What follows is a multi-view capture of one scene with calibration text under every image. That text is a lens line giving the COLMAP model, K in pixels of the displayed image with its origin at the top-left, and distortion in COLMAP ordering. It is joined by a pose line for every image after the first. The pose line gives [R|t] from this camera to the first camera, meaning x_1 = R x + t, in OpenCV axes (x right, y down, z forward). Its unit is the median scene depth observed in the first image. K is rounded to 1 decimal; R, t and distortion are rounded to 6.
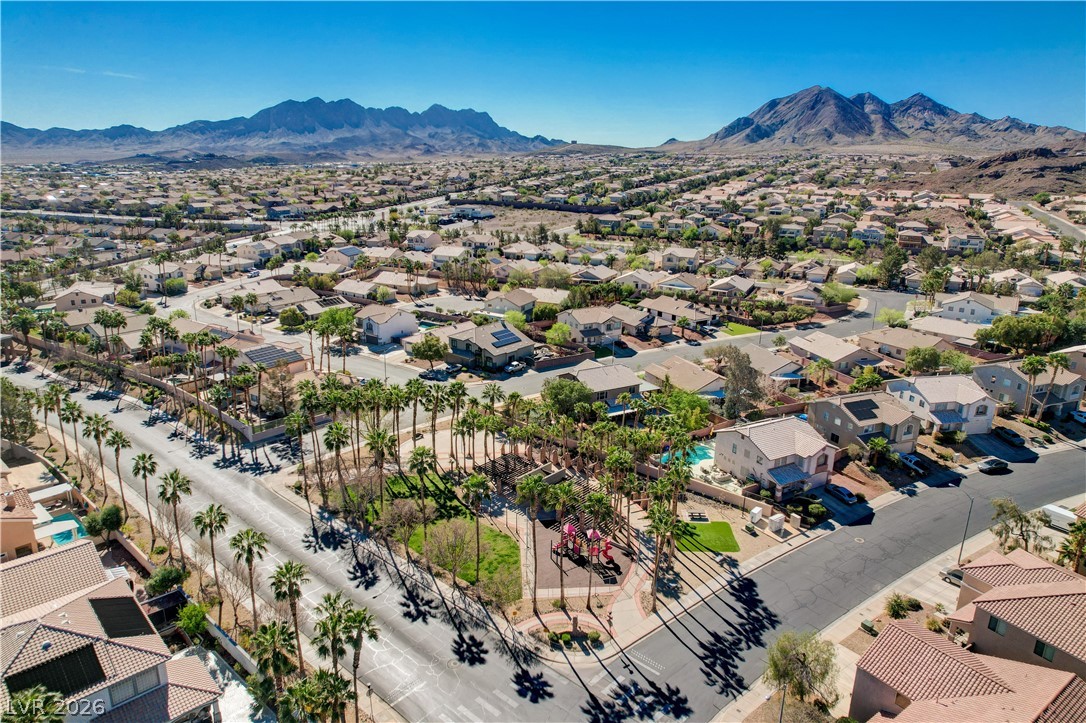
lens RADIAL K [[697.1, 0, 544.6], [0, 697.1, 361.5], [0, 0, 1]] dist [-0.078708, 0.071523]
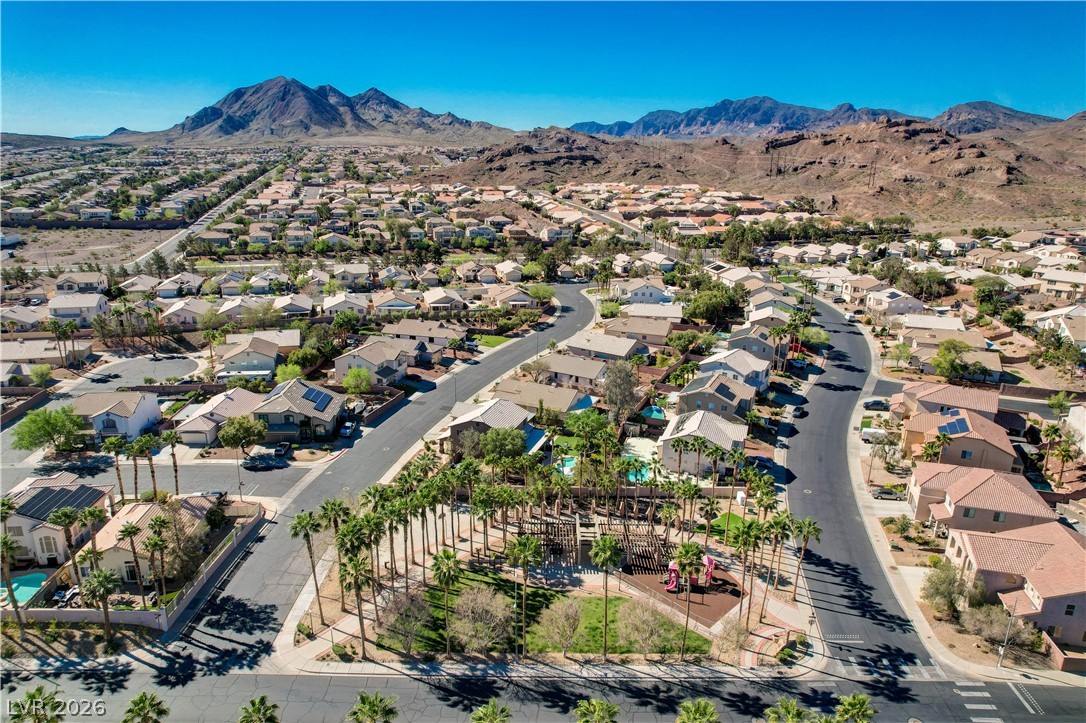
lens RADIAL K [[697.1, 0, 544.6], [0, 697.1, 361.5], [0, 0, 1]] dist [-0.078708, 0.071523]
pose [[0.749809, -0.190195, 0.633728, -0.308519], [0.180764, 0.980242, 0.080317, -0.078574], [-0.636483, 0.054333, 0.769375, 0.129408]]
